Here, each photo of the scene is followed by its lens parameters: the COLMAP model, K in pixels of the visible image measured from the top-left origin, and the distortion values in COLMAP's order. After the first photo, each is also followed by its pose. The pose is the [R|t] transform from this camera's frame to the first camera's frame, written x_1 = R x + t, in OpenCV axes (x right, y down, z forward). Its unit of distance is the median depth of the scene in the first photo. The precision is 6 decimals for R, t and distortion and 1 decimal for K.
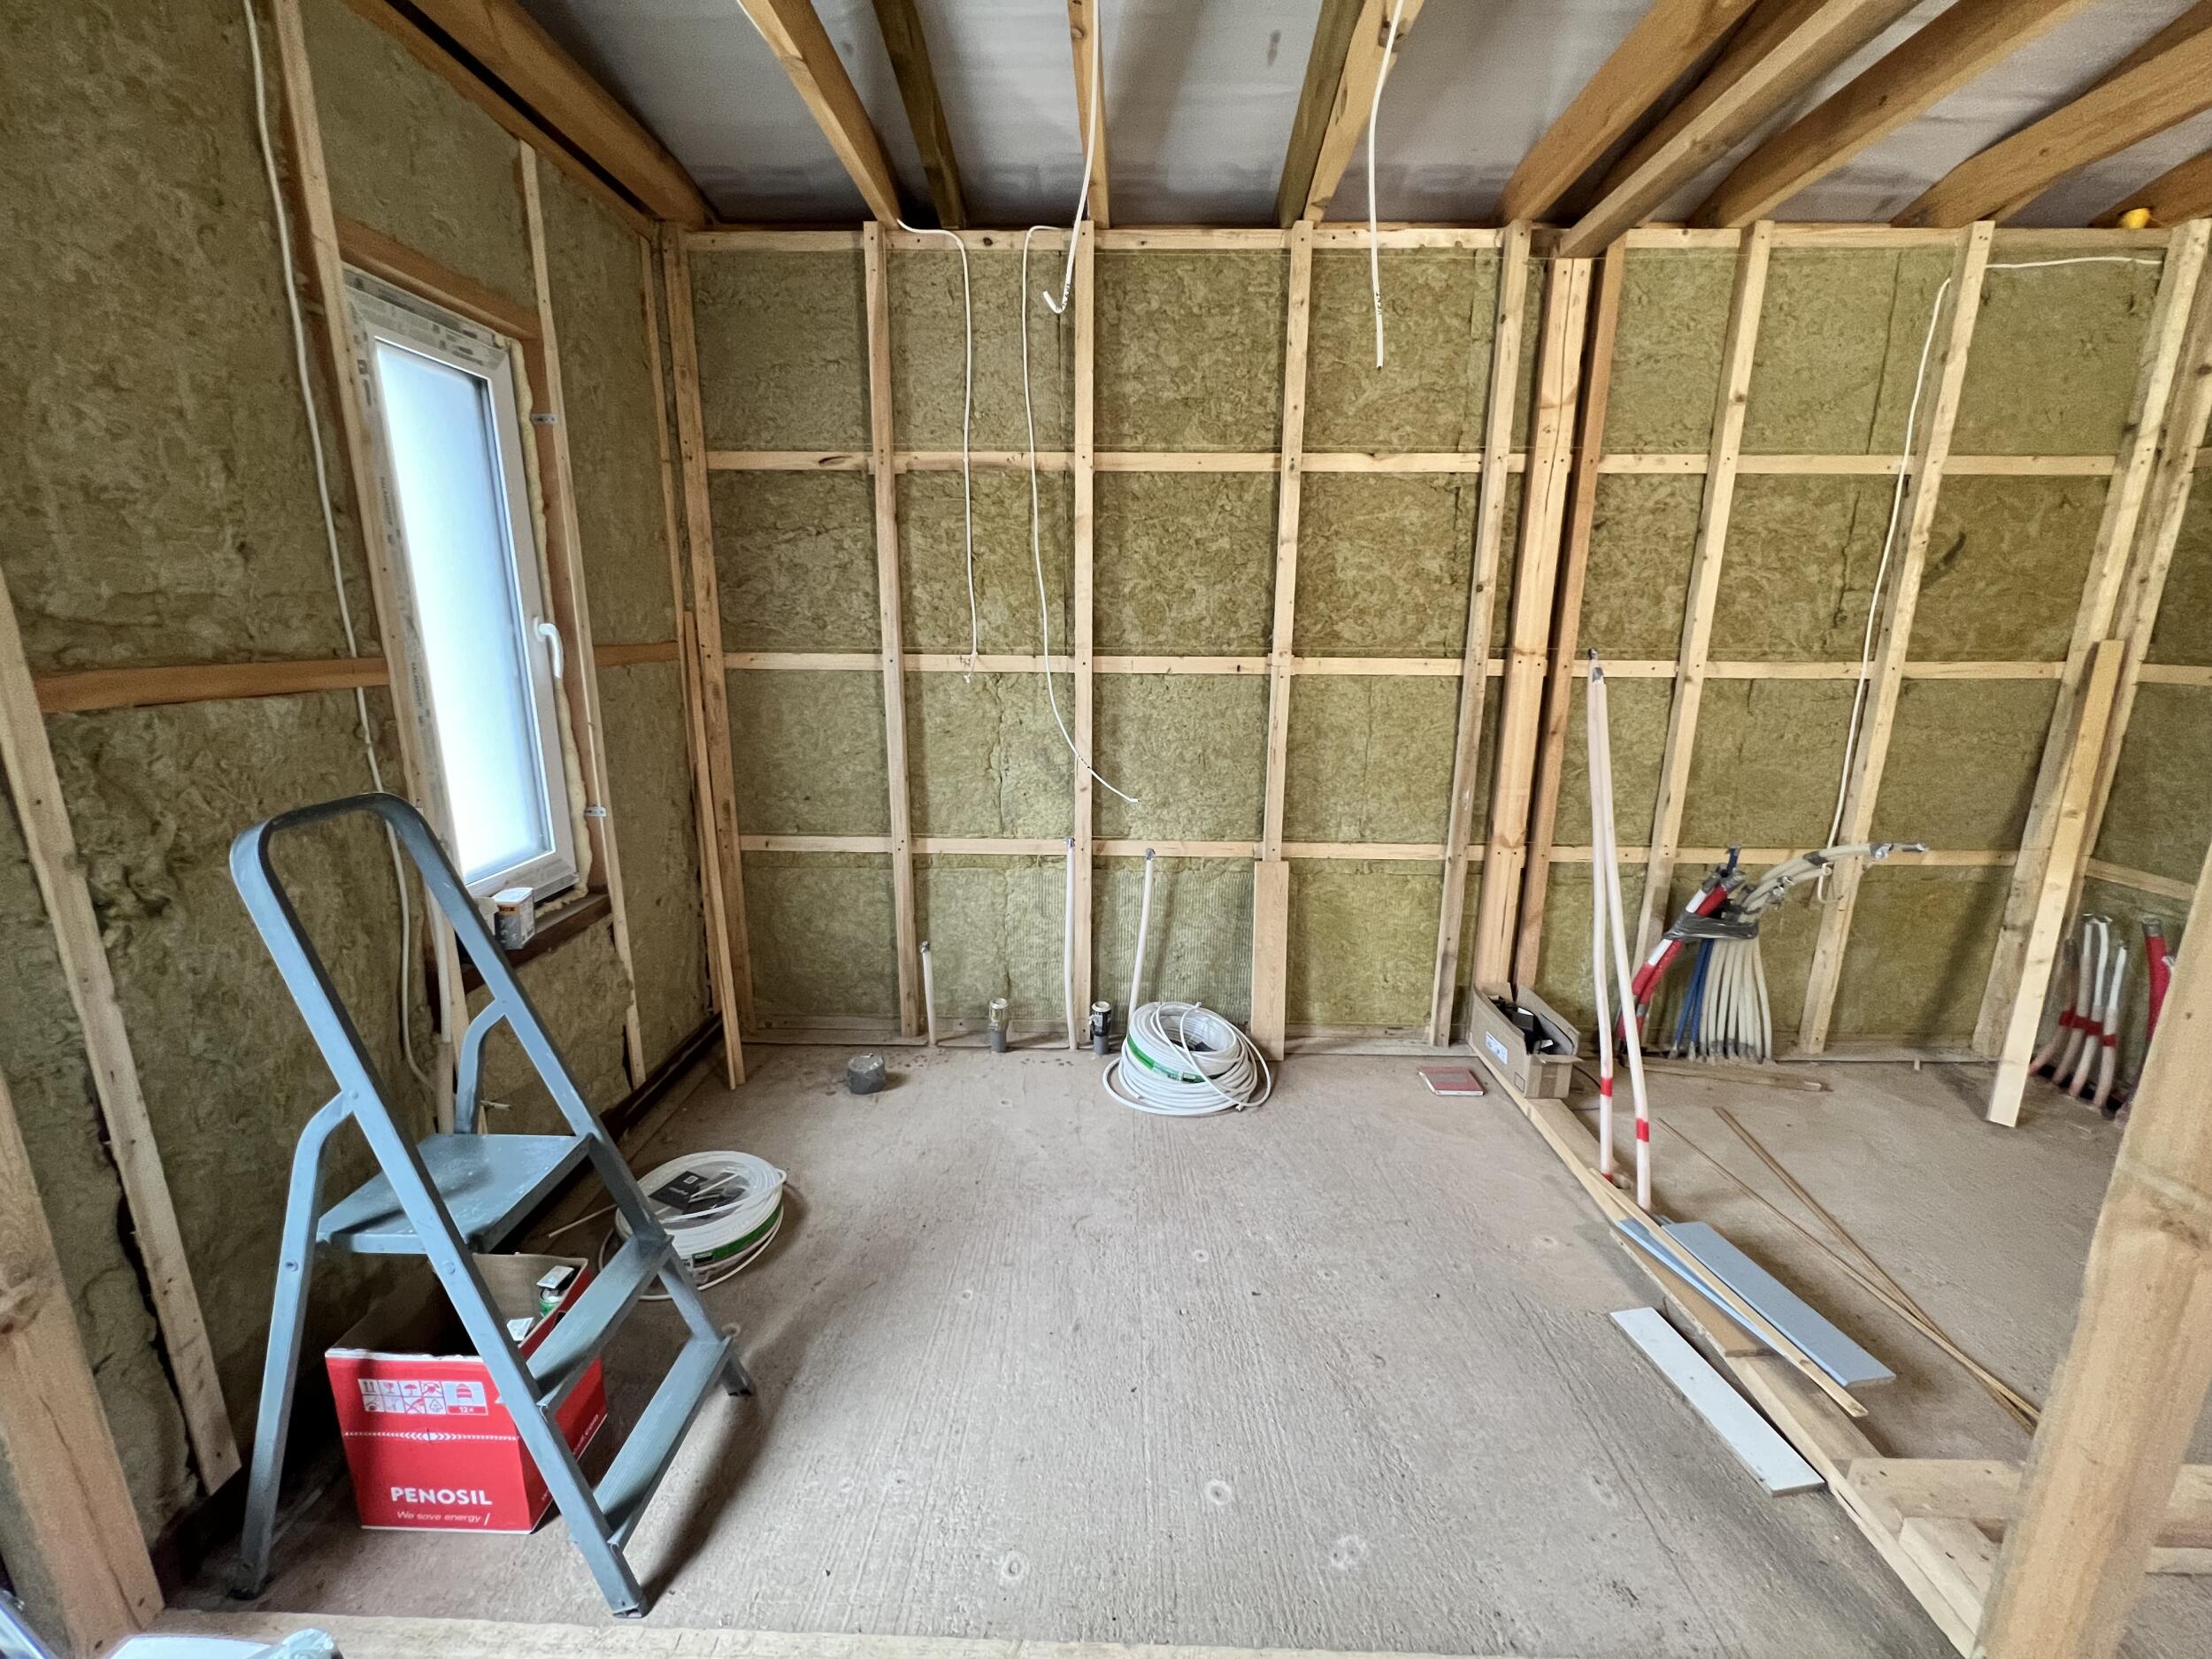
lens RADIAL K [[886.7, 0, 1105.6], [0, 886.7, 827.1], [0, 0, 1]] dist [-0.002769, 0.000357]
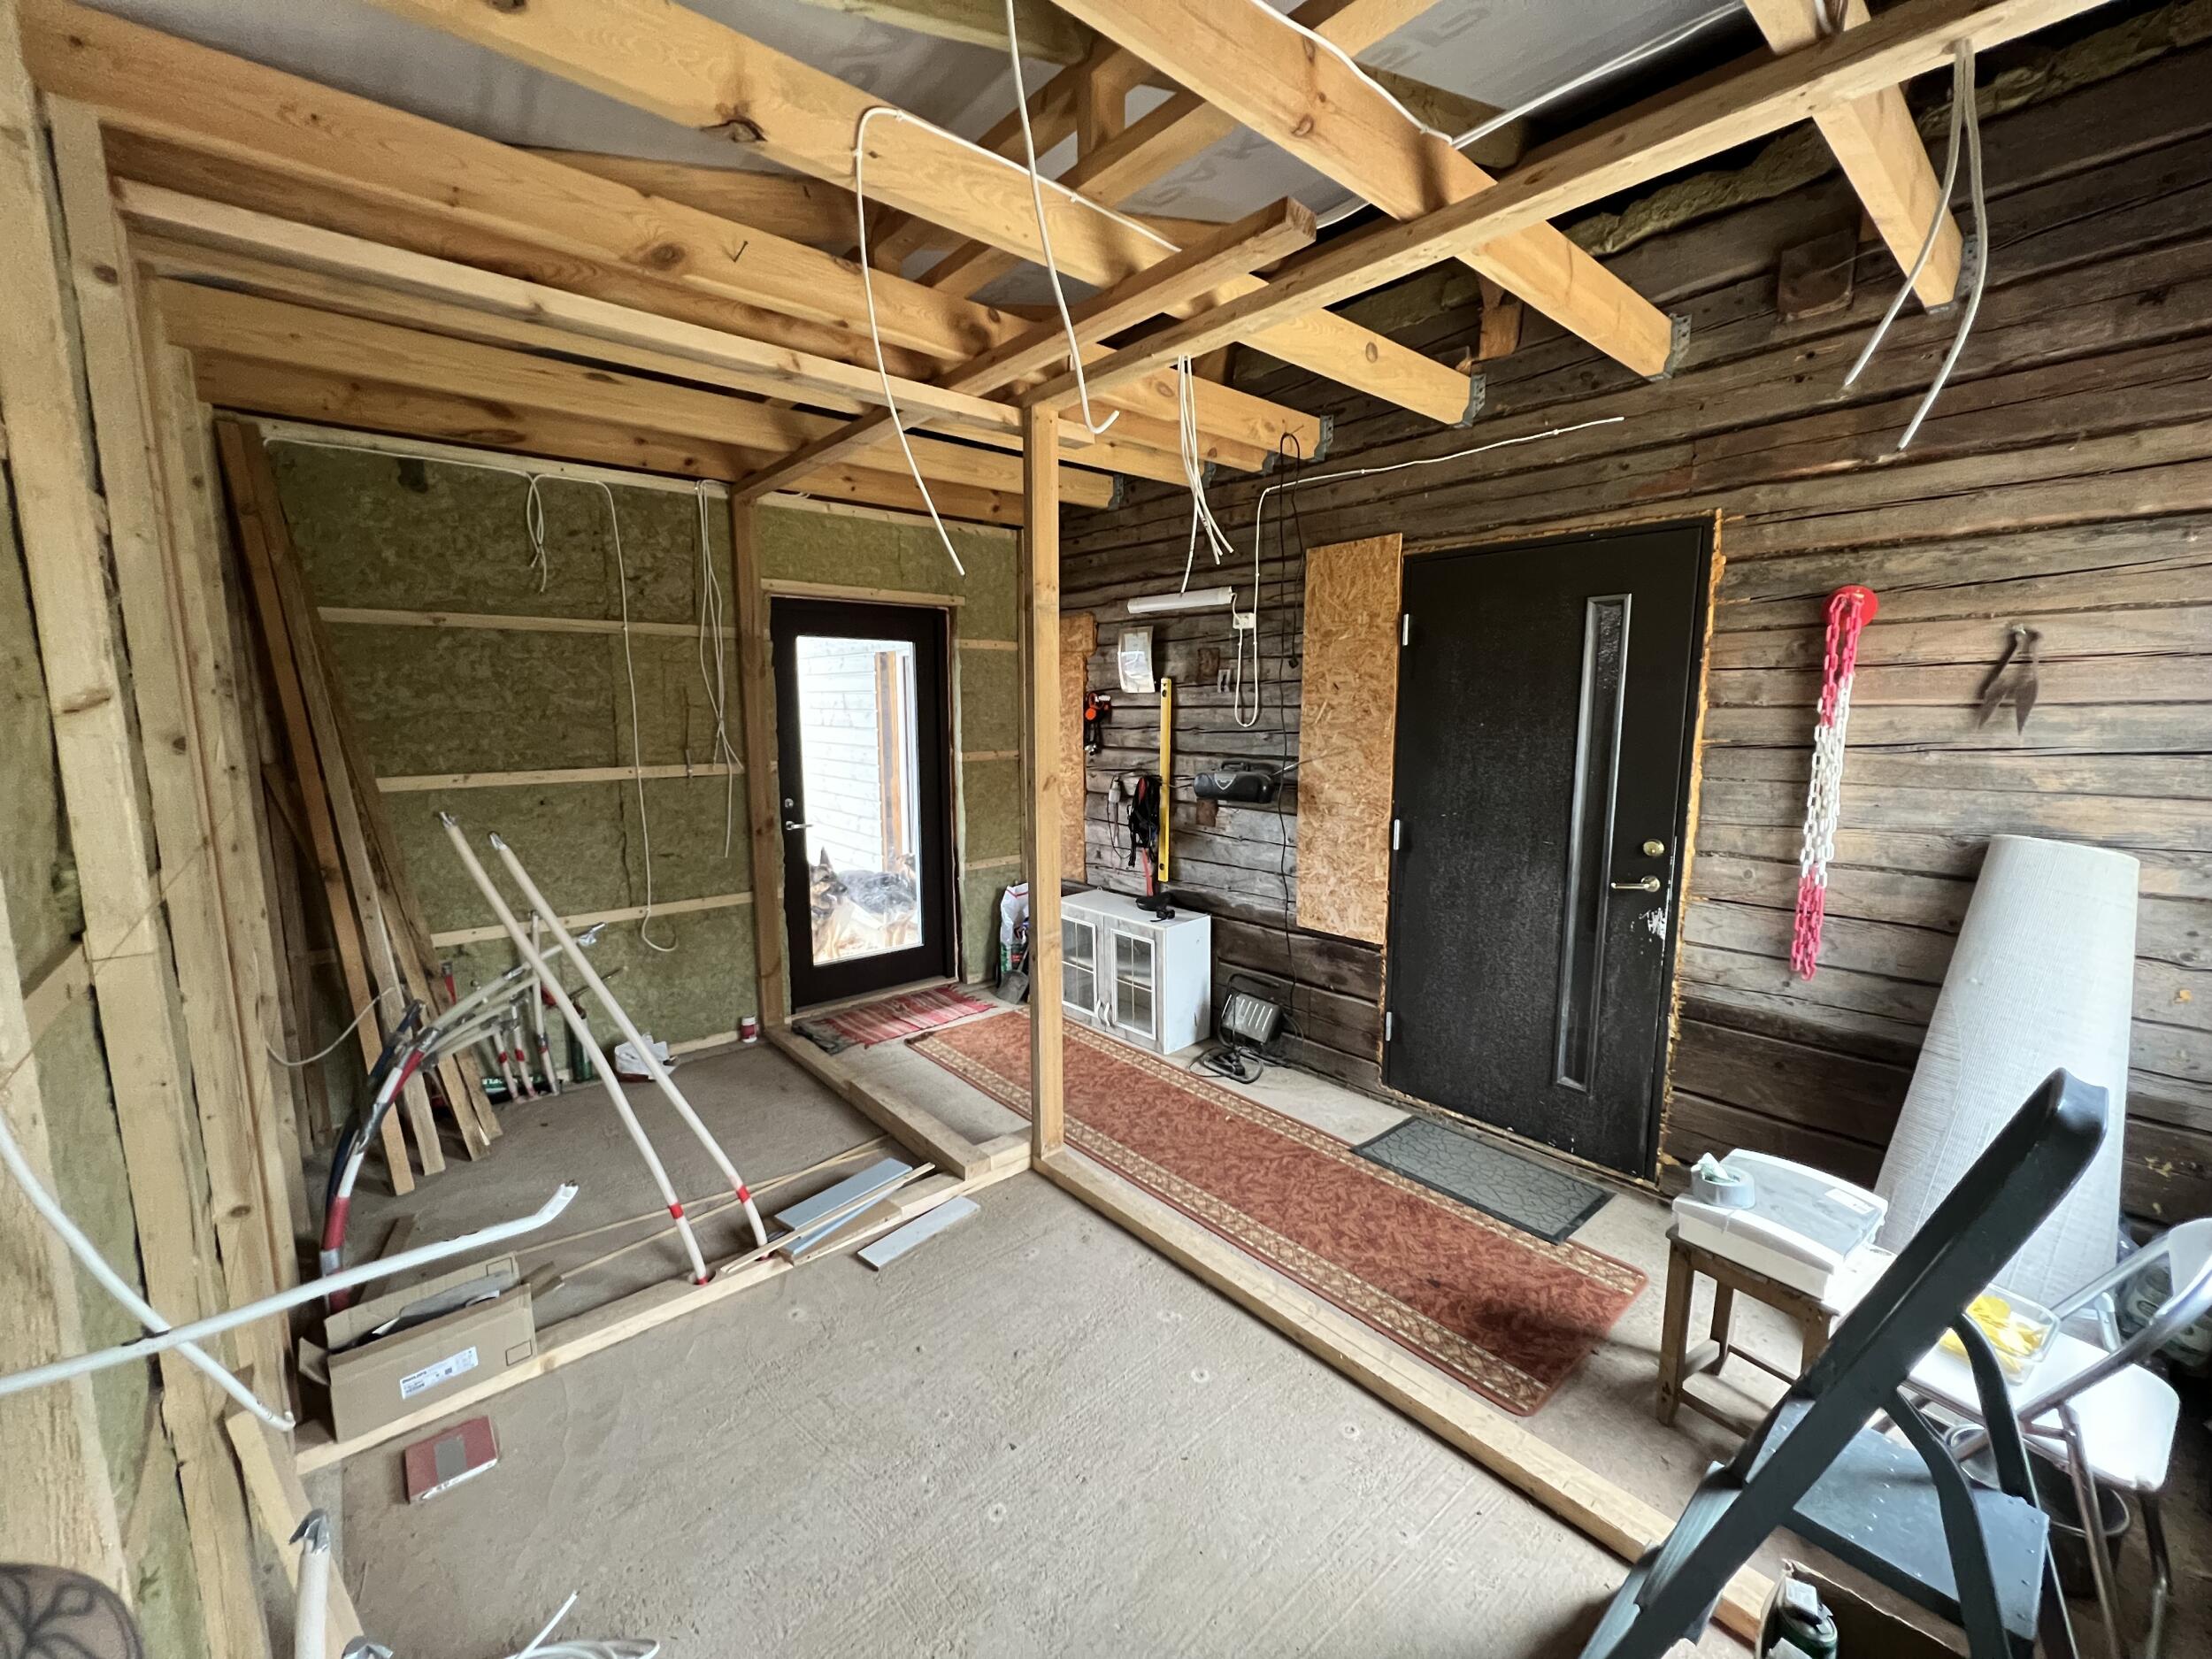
lens RADIAL K [[886.7, 0, 1101.9], [0, 886.7, 829.7], [0, 0, 1]] dist [-0.002769, 0.000357]
pose [[-0.671079, -0.109970, 0.733184, -0.391469], [0.163219, 0.942760, 0.290798, -0.283547], [-0.723196, 0.314818, -0.614717, 0.937570]]
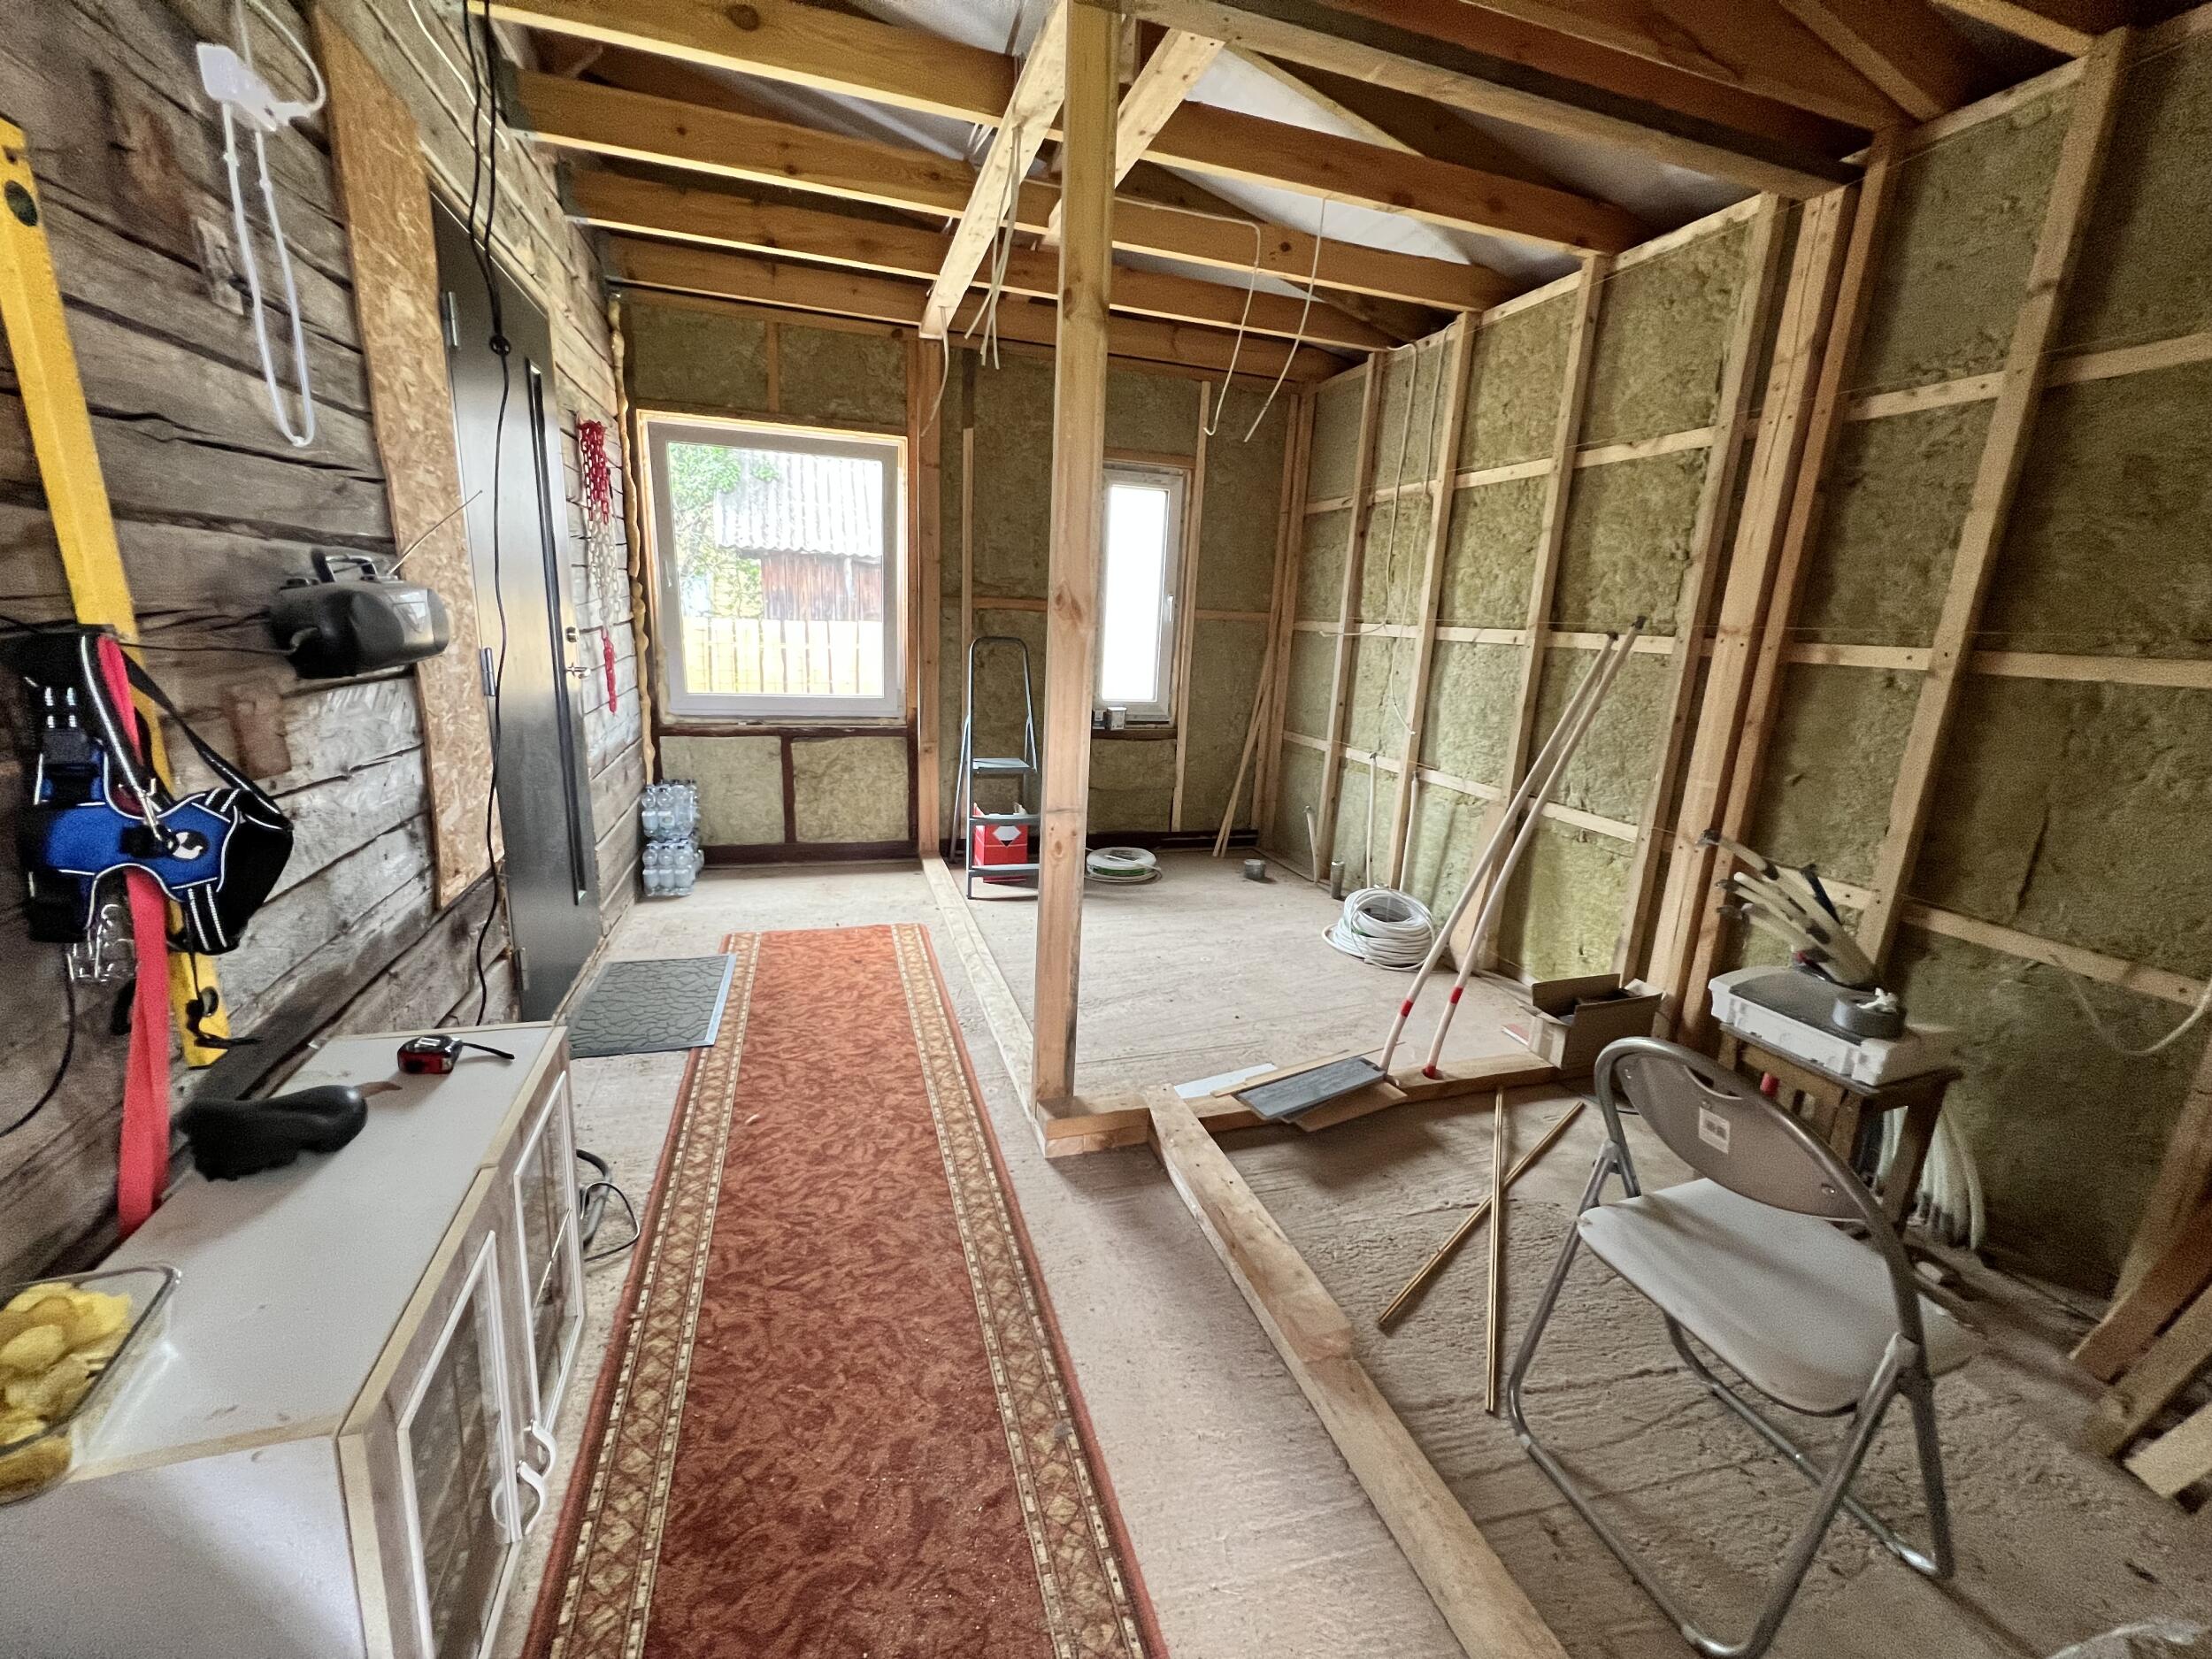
lens RADIAL K [[884.4, 0, 1098.4], [0, 884.4, 823.3], [0, 0, 1]] dist [-0.000183, -0.000011]
pose [[0.325433, 0.226585, -0.918015, 1.159365], [-0.256915, 0.955530, 0.144769, 0.029504], [0.909993, 0.188739, 0.369174, 0.101960]]
